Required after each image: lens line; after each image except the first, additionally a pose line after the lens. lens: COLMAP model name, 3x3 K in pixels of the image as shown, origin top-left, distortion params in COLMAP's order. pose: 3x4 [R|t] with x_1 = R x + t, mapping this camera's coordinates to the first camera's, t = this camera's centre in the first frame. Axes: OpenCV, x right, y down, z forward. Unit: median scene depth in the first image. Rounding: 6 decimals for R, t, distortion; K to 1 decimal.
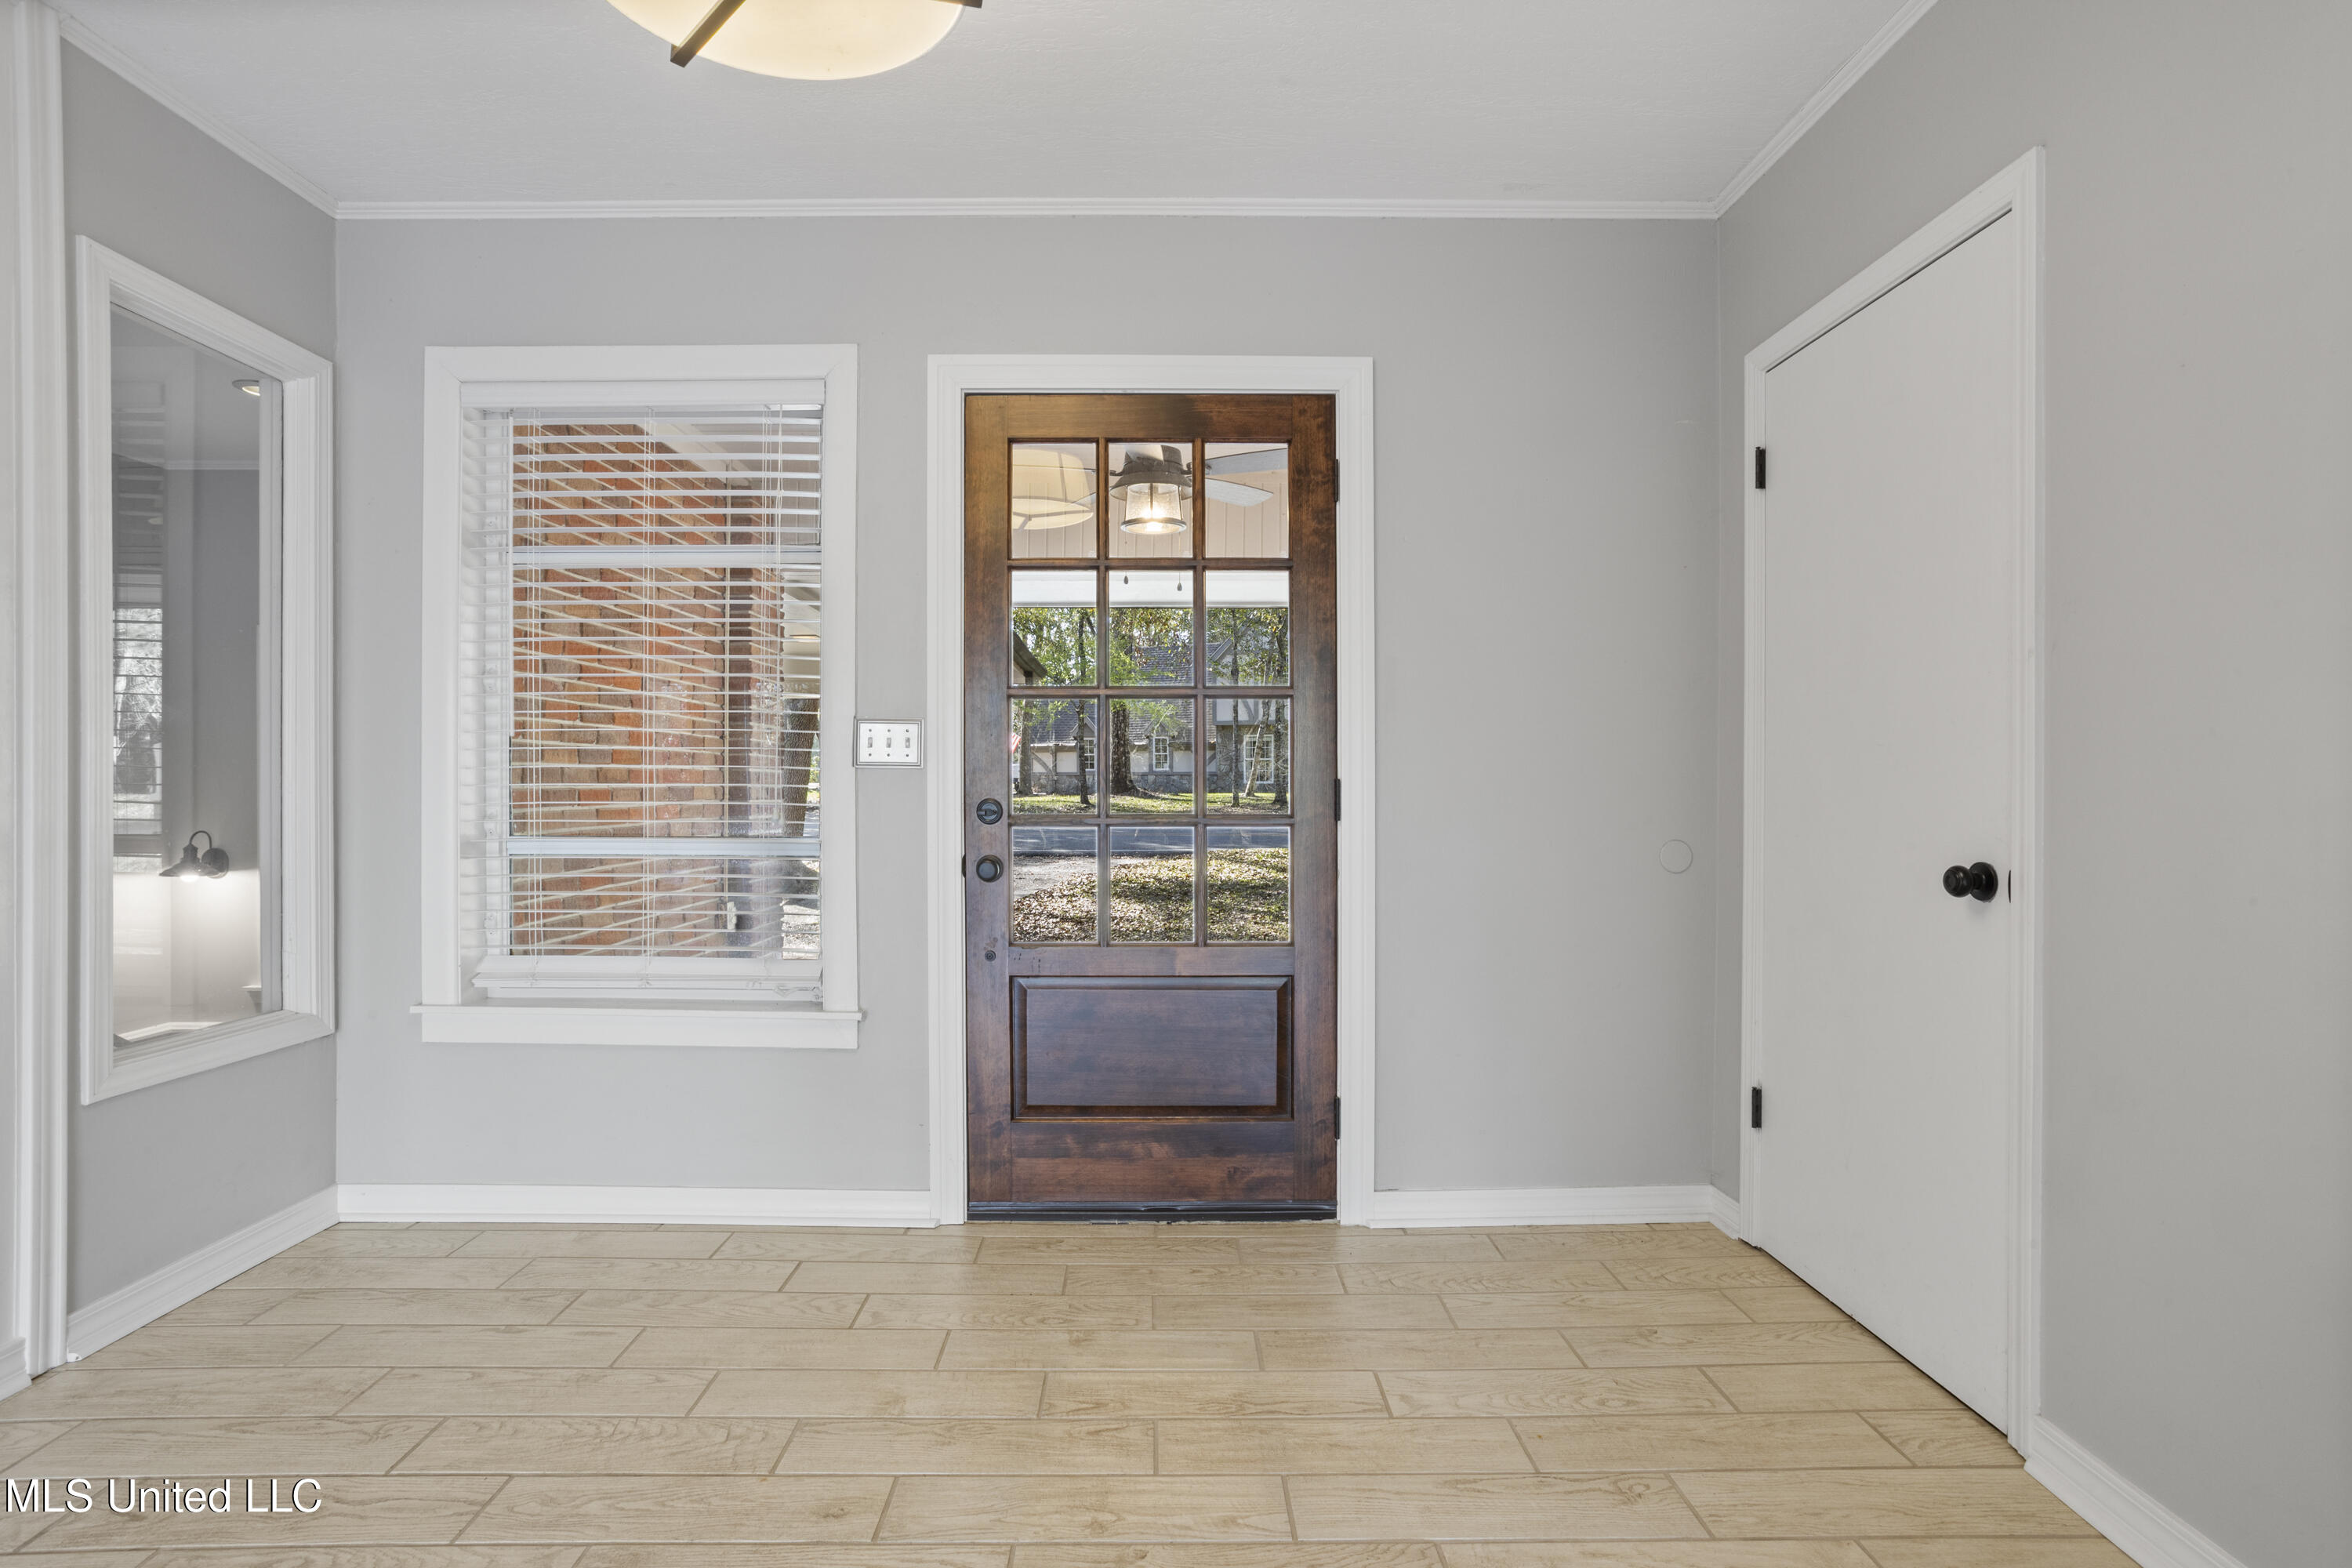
lens RADIAL K [[1133.6, 0, 1189.0], [0, 1133.6, 790.3], [0, 0, 1]] dist [-0.034668, 0.018339]
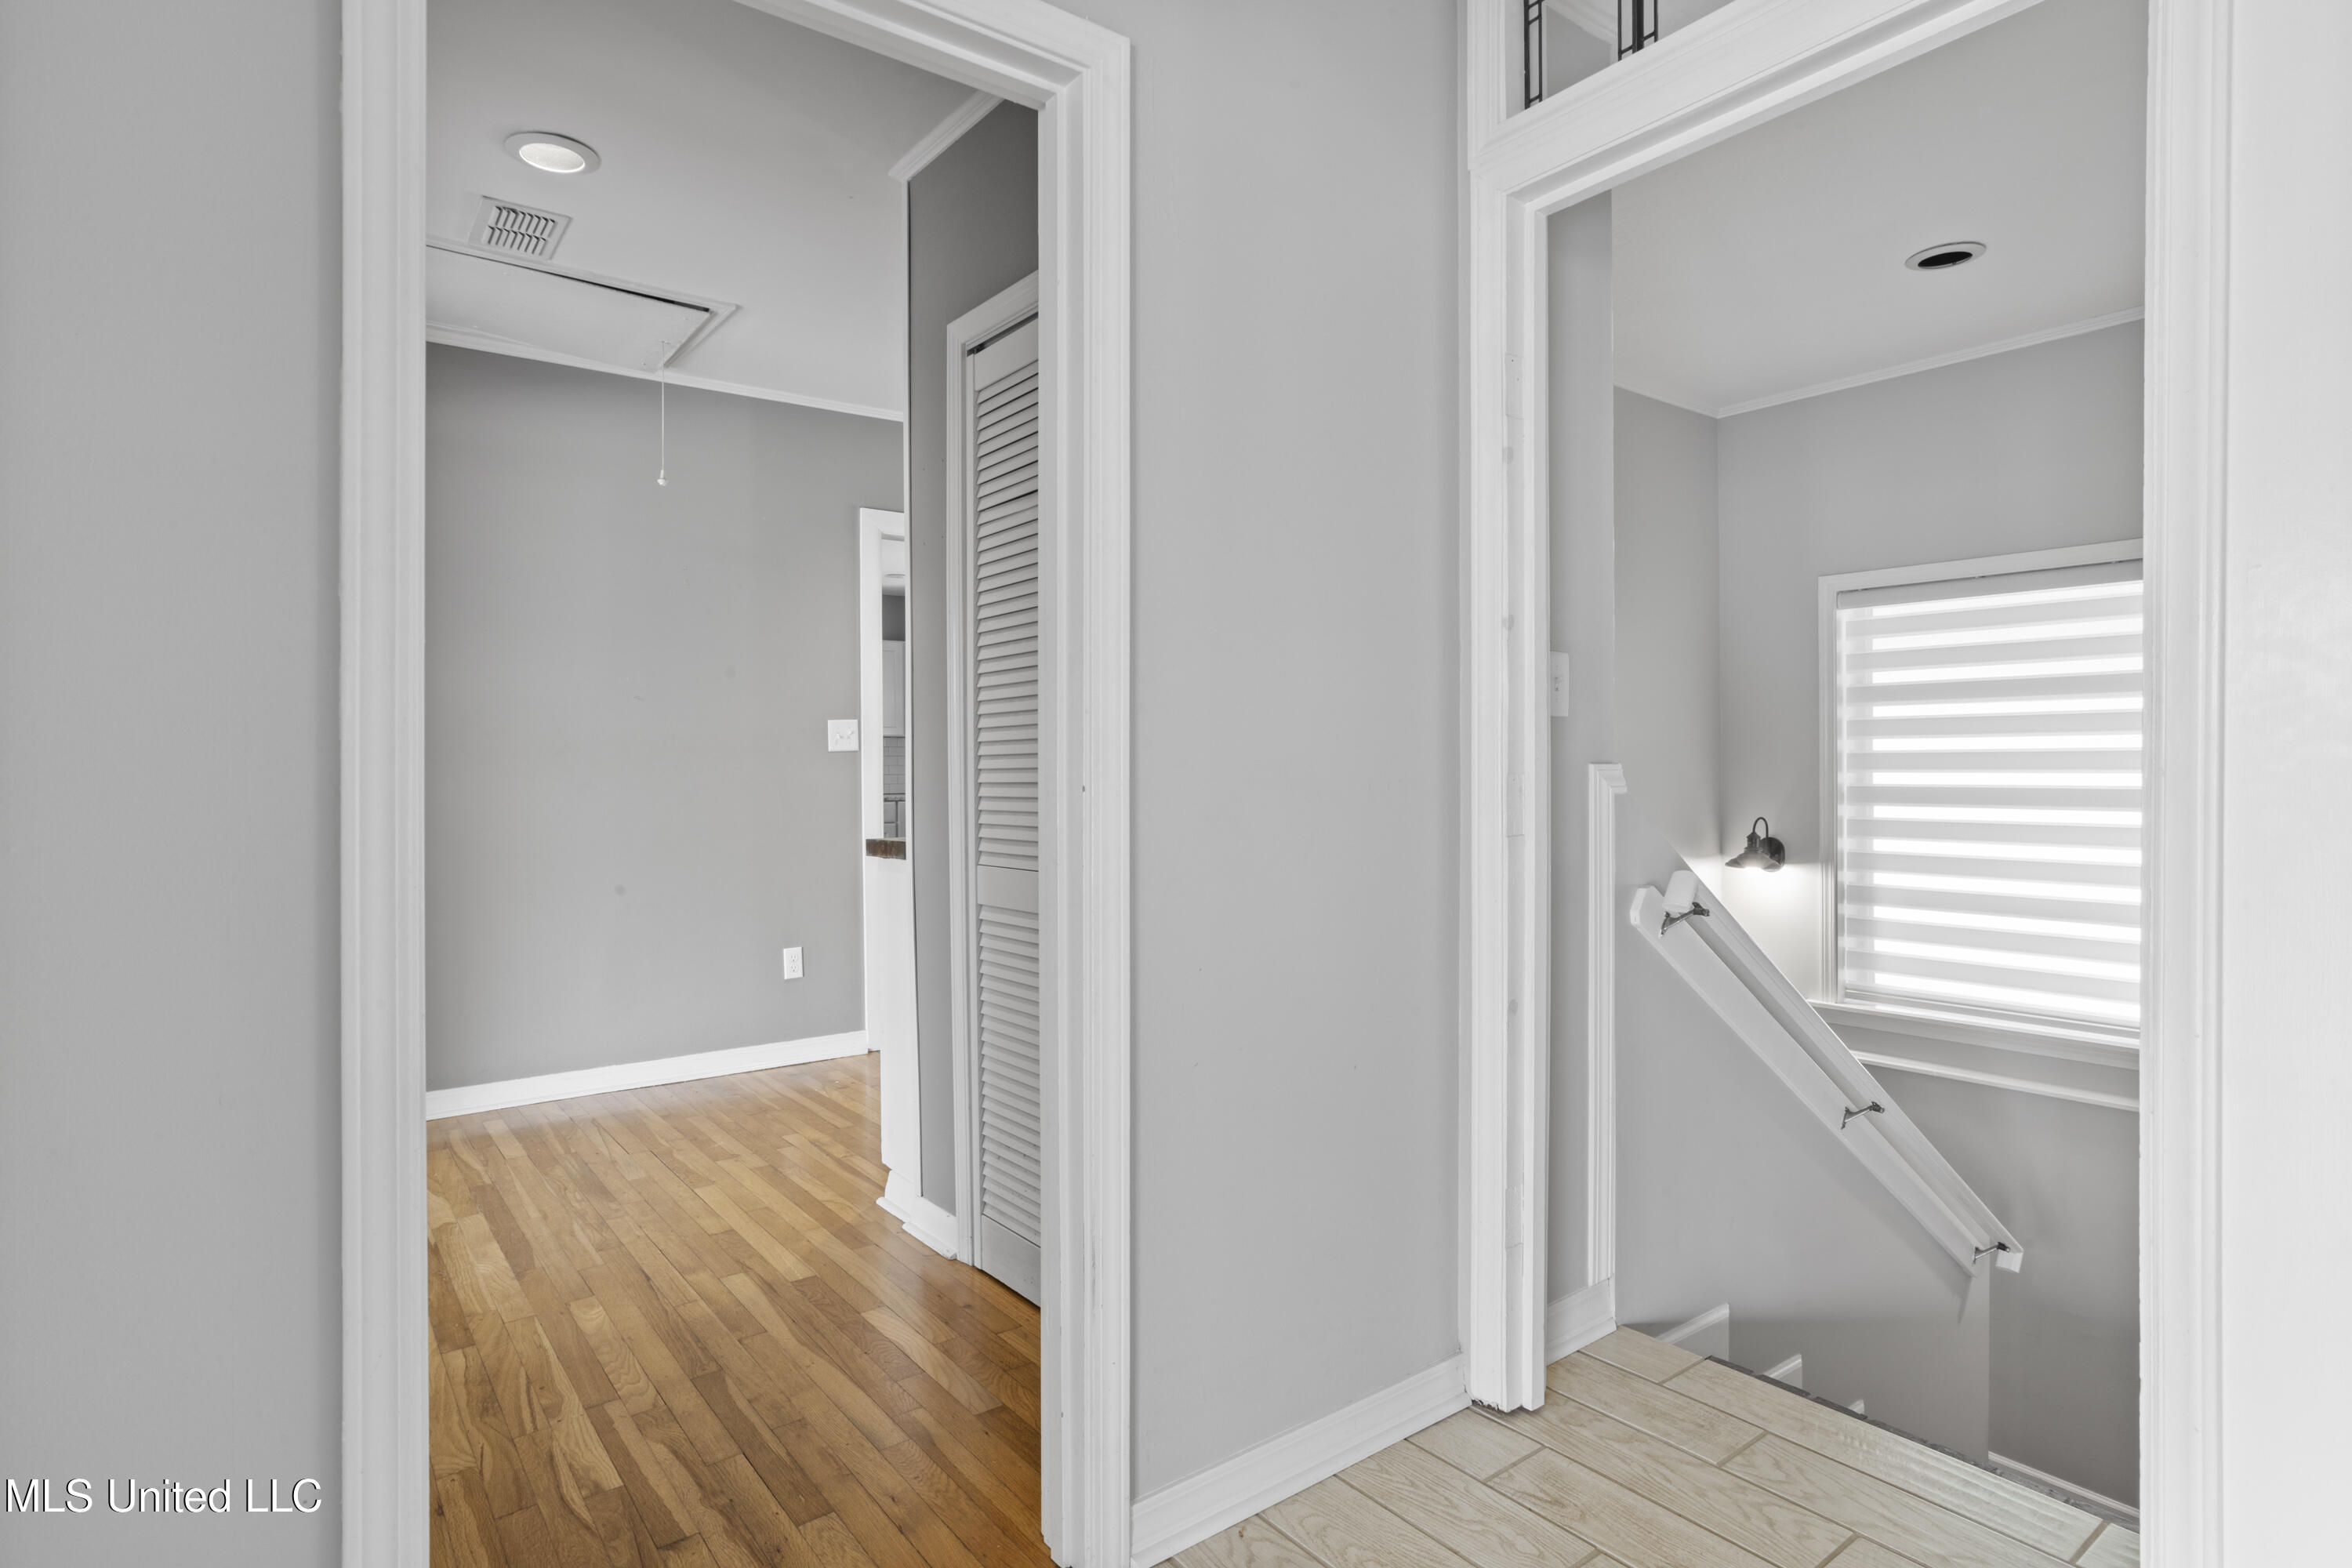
lens RADIAL K [[1206.1, 0, 1169.1], [0, 1206.1, 776.4], [0, 0, 1]] dist [-0.037114, 0.014511]
pose [[0.595787, 0.003990, -0.803132, -0.689491], [0.000659, 0.999985, 0.005457, -0.002913], [0.803142, -0.003781, 0.595775, 0.097561]]
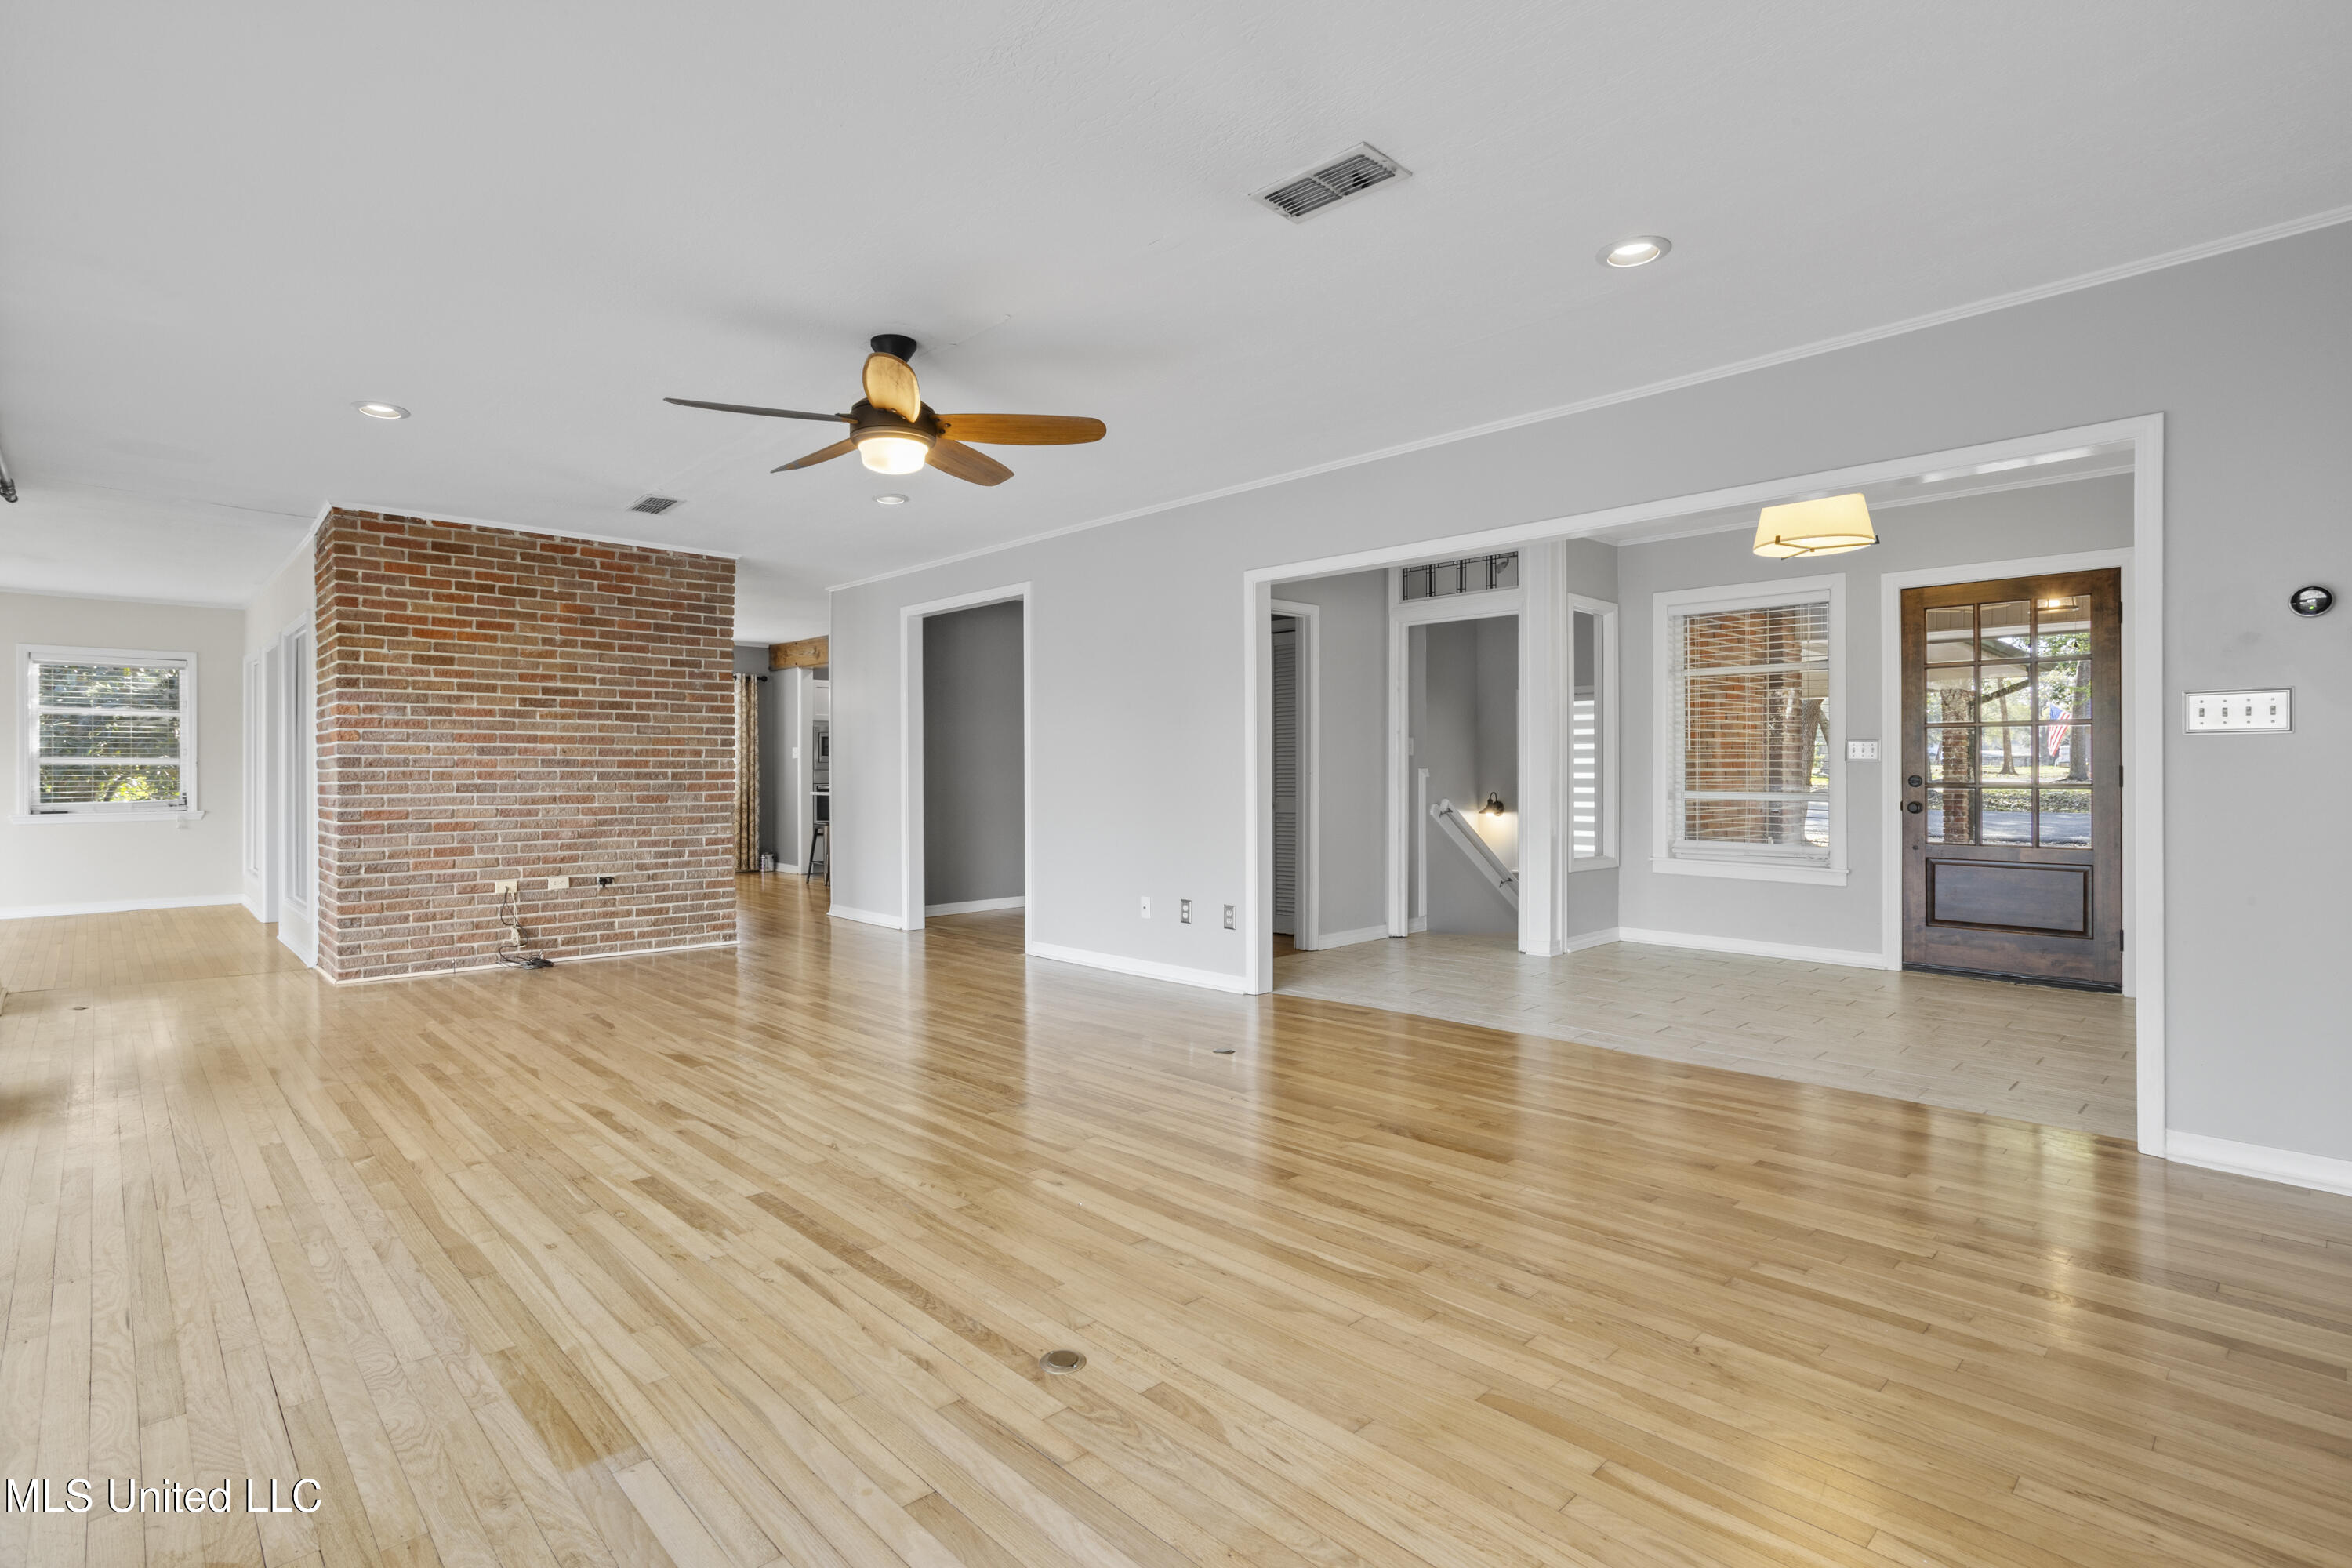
lens RADIAL K [[1133.6, 0, 1161.0], [0, 1133.6, 775.1], [0, 0, 1]] dist [-0.034668, 0.018339]
pose [[0.674352, 0.001947, -0.738408, 0.430504], [-0.002243, 0.999997, 0.000588, 0.008869], [0.738407, 0.001260, 0.674354, -1.501270]]
